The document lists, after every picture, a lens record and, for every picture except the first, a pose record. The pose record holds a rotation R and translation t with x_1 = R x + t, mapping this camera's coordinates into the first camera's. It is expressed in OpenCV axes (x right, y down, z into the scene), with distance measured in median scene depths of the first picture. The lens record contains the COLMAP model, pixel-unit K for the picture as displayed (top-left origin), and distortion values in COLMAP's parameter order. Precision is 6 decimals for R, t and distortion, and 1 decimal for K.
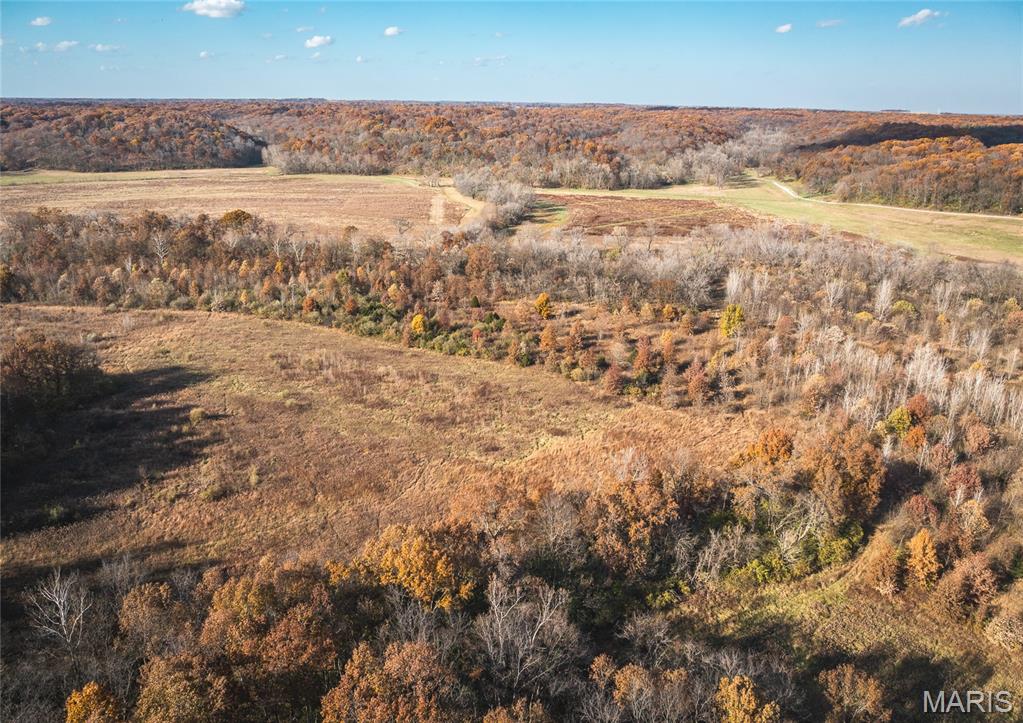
lens RADIAL K [[727.6, 0, 507.5], [0, 727.6, 344.0], [0, 0, 1]] dist [-0.044973, 0.009198]
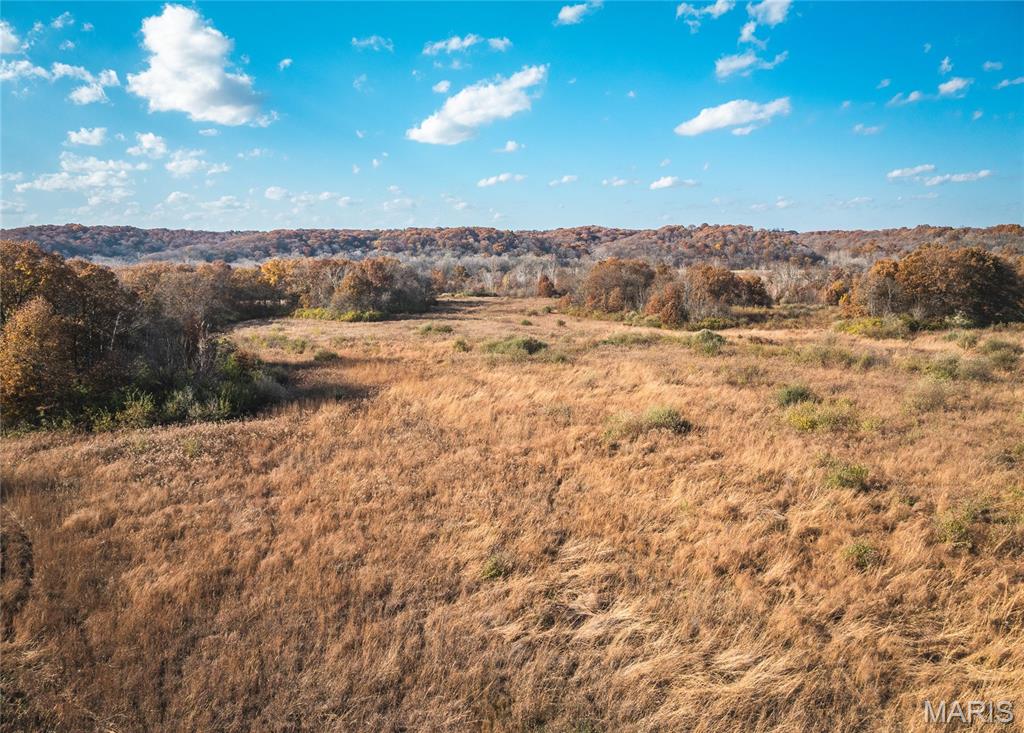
lens RADIAL K [[715.6, 0, 533.9], [0, 715.6, 363.4], [0, 0, 1]] dist [-0.079061, 0.026646]
pose [[0.871398, 0.062407, -0.486591, -0.209108], [-0.141761, 0.981593, -0.127977, 0.099590], [0.469648, 0.180499, 0.864206, -0.113784]]
